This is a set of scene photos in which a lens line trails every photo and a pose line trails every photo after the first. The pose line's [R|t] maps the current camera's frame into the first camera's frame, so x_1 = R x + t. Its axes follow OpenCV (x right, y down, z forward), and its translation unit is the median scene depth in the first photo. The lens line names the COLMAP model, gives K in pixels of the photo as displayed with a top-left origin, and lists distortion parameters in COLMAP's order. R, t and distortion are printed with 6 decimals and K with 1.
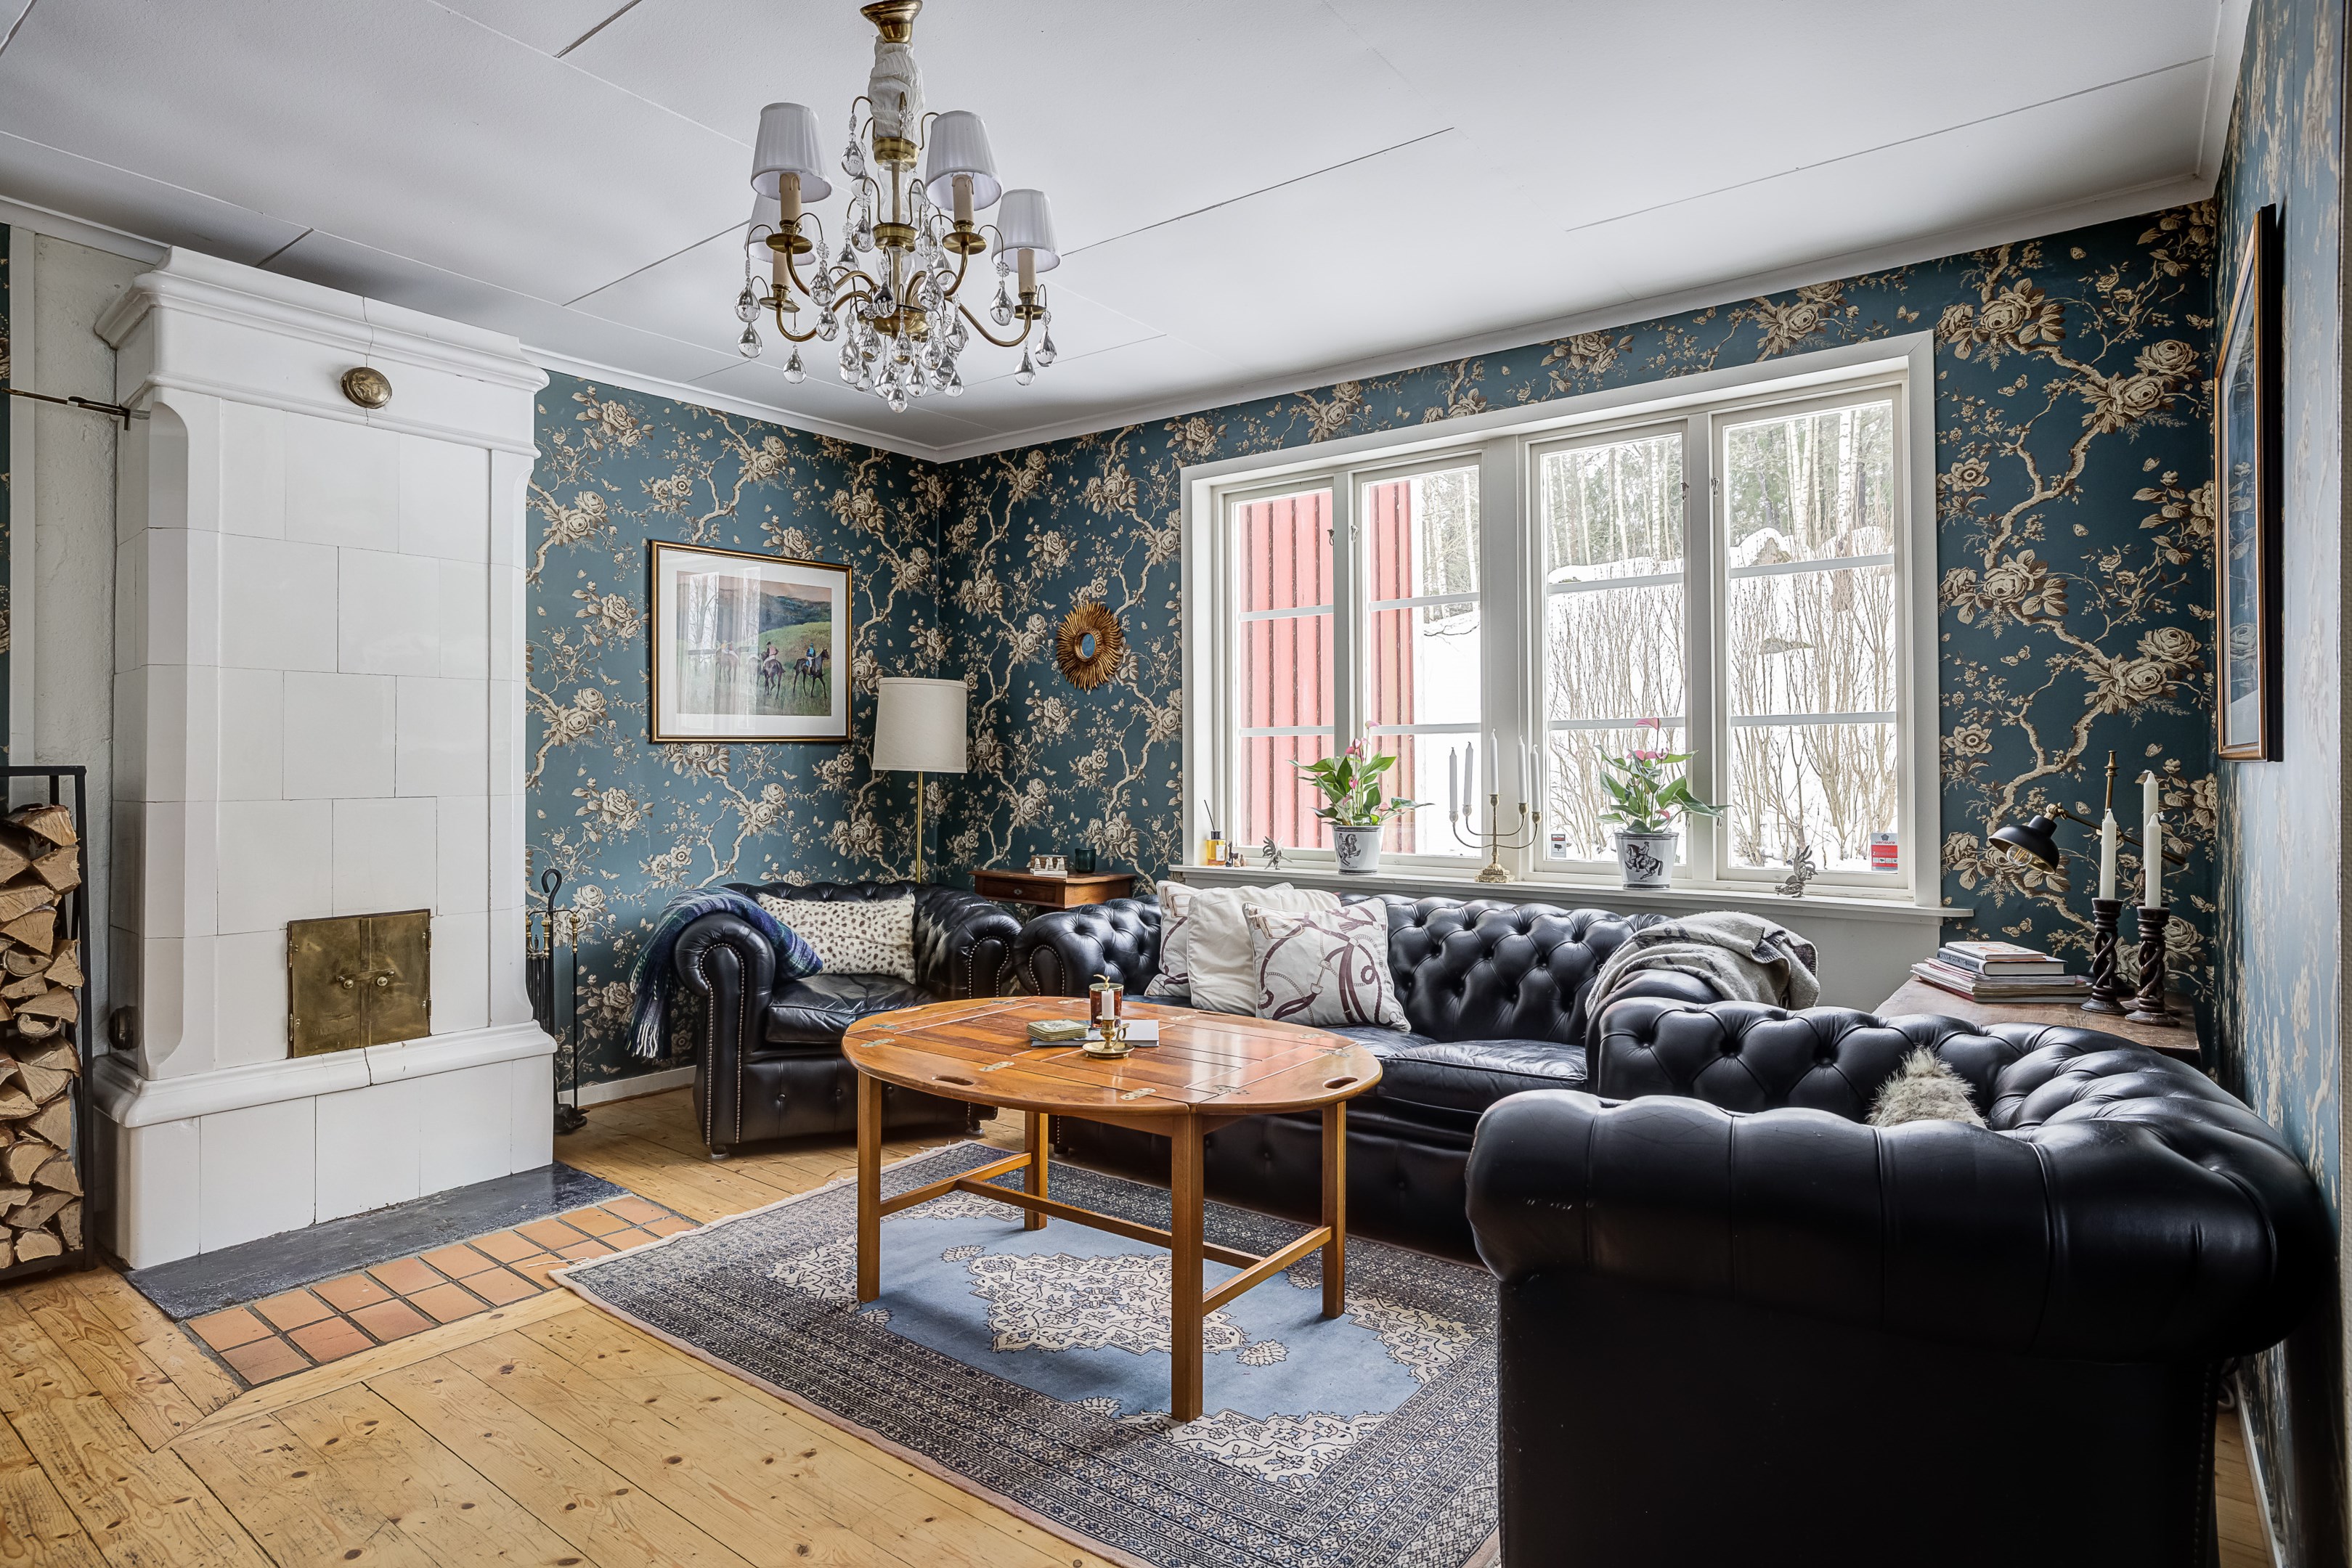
lens RADIAL K [[1259.2, 0, 1178.9], [0, 1259.2, 762.5], [0, 0, 1]] dist [-0.037421, 0.031572]
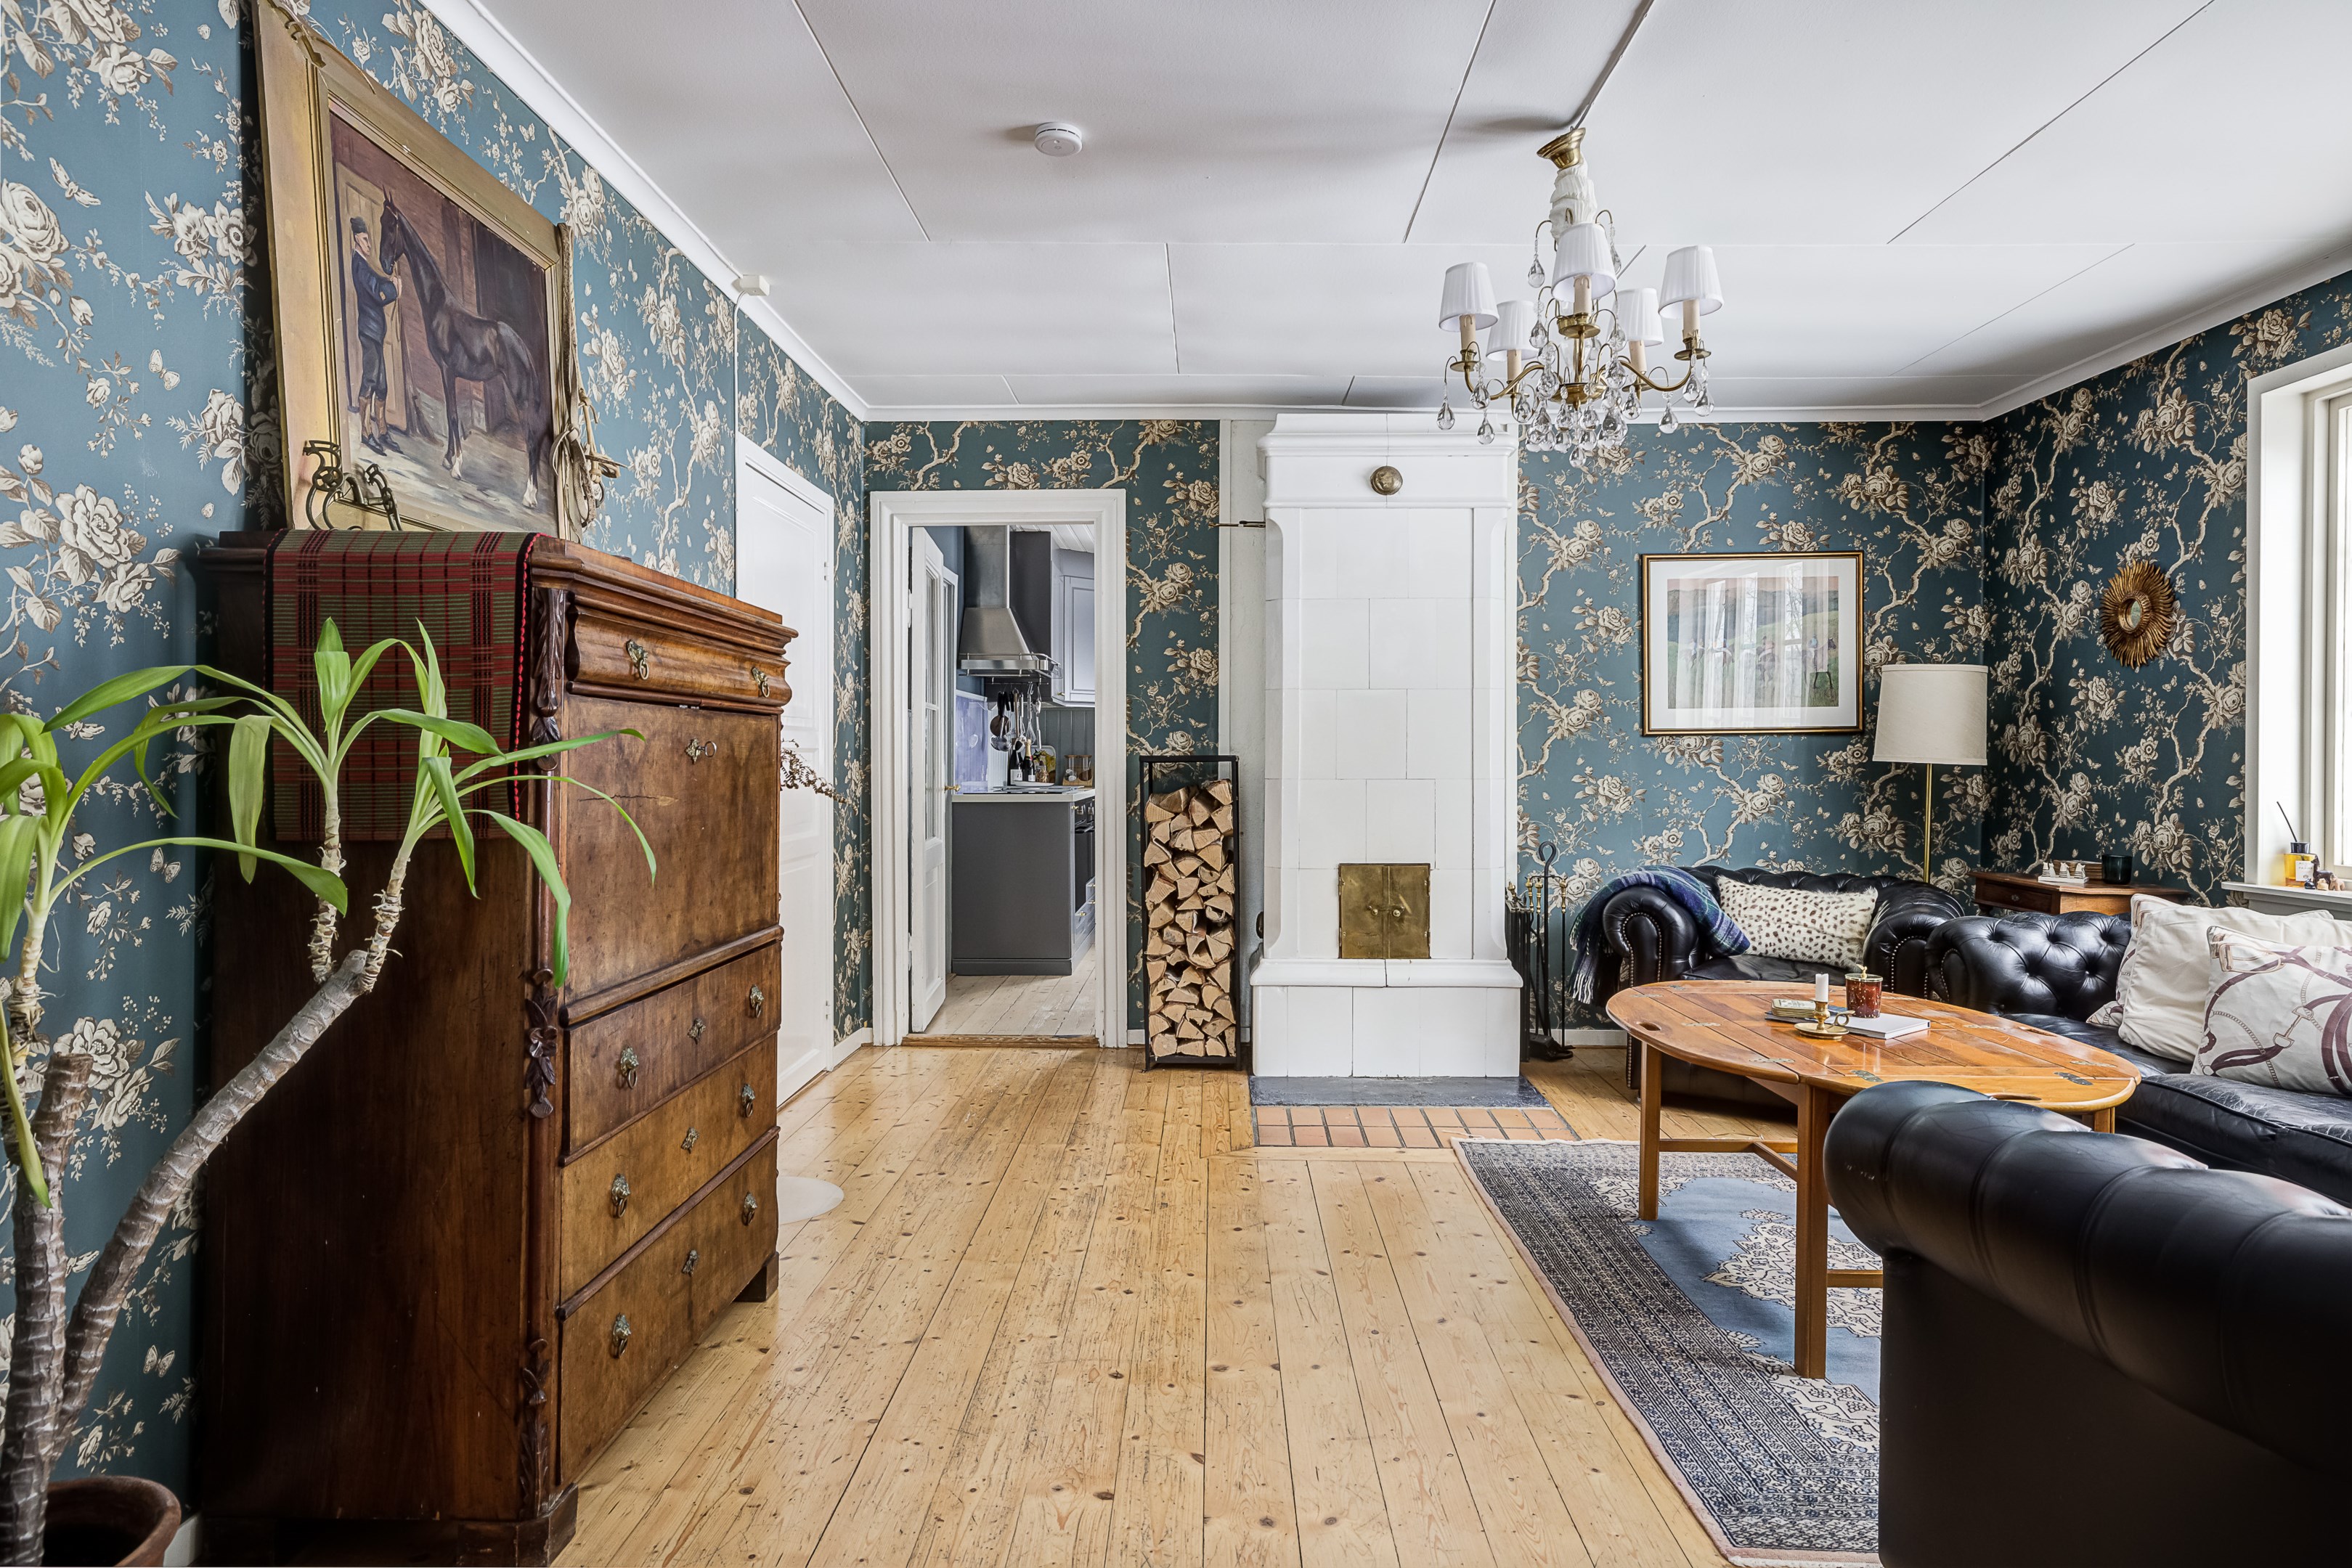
lens RADIAL K [[1342.9, 0, 1176.0], [0, 1342.9, 784.0], [0, 0, 1]] dist [-0.007604, 0.022334]
pose [[0.589358, 0.019515, -0.807636, 0.293293], [-0.000571, 0.999718, 0.023739, -0.000829], [0.807872, -0.013530, 0.589203, -0.046057]]
